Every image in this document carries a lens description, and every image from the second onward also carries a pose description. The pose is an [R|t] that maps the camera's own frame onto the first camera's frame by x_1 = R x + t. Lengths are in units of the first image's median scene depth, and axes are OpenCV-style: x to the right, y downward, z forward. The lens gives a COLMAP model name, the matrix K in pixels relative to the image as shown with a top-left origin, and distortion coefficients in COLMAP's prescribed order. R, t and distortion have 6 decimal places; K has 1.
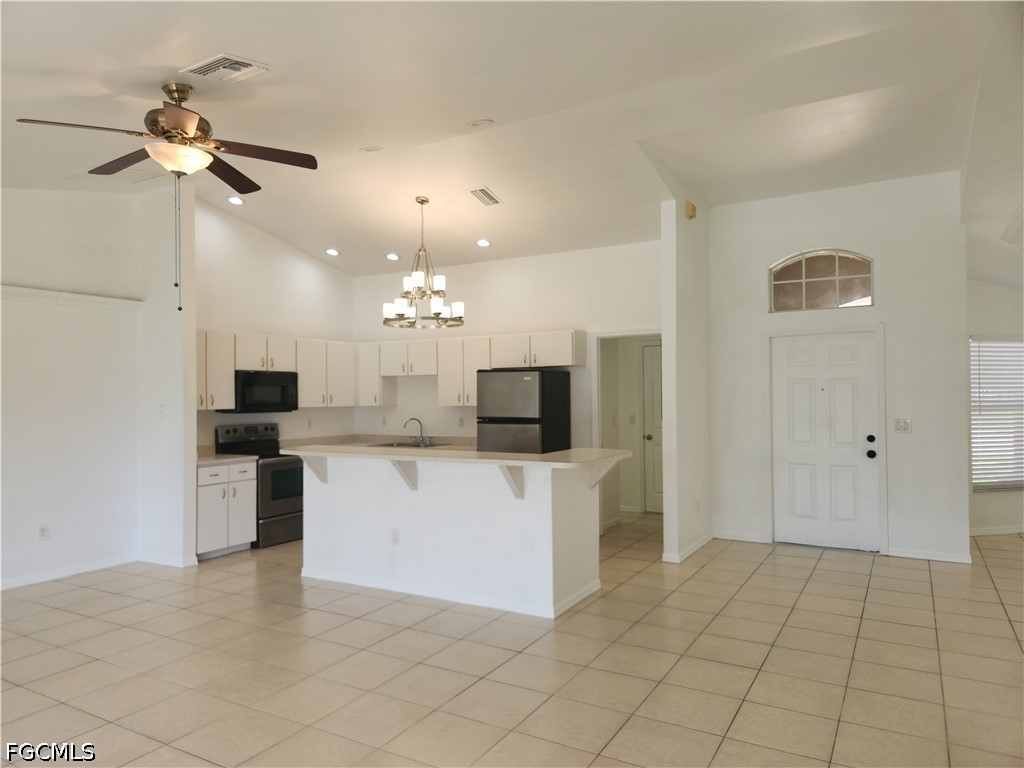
lens RADIAL K [[685.0, 0, 512.0], [0, 685.0, 384.0], [0, 0, 1]] dist [0.023216, -0.003064]
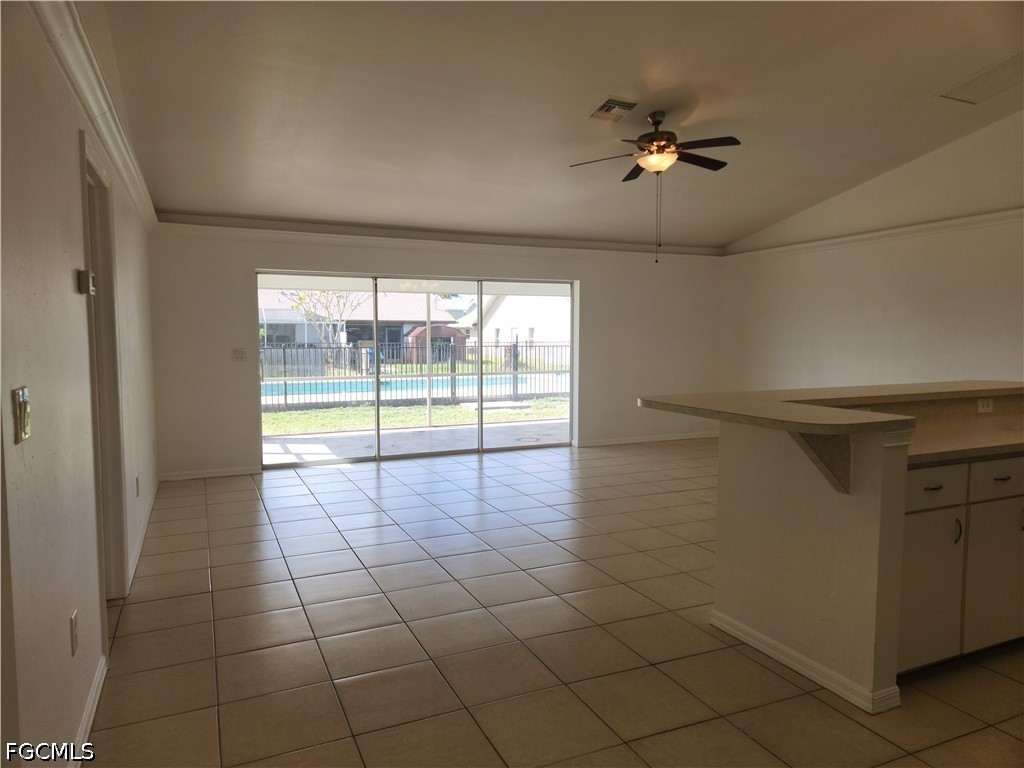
lens RADIAL K [[681.4, 0, 500.4], [0, 681.4, 385.6], [0, 0, 1]] dist [0.094701, -0.073871]
pose [[-0.592059, 0.071443, -0.802721, 0.467311], [0.022727, 0.997147, 0.071984, 0.023440], [0.805574, 0.024375, -0.591994, 0.785521]]
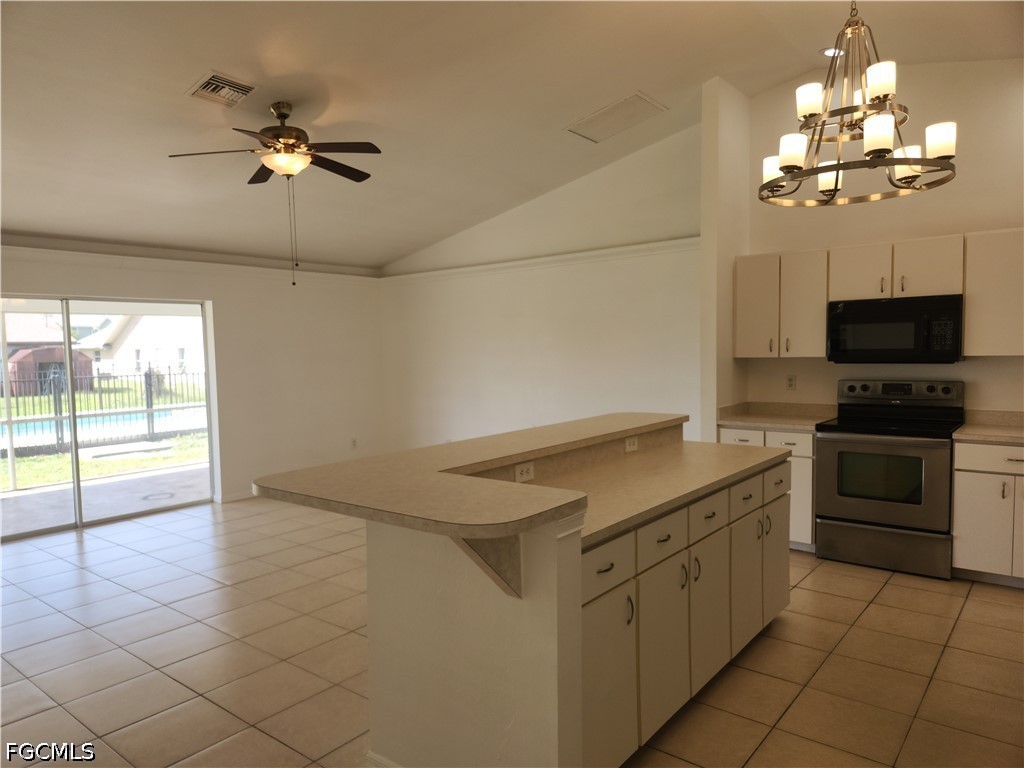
lens RADIAL K [[685.0, 0, 512.0], [0, 685.0, 384.0], [0, 0, 1]] dist [0.023216, -0.003064]
pose [[-0.151890, 0.070001, -0.985915, 0.337553], [0.042479, 0.997030, 0.064245, 0.004522], [0.987484, -0.032122, -0.154413, 0.760105]]
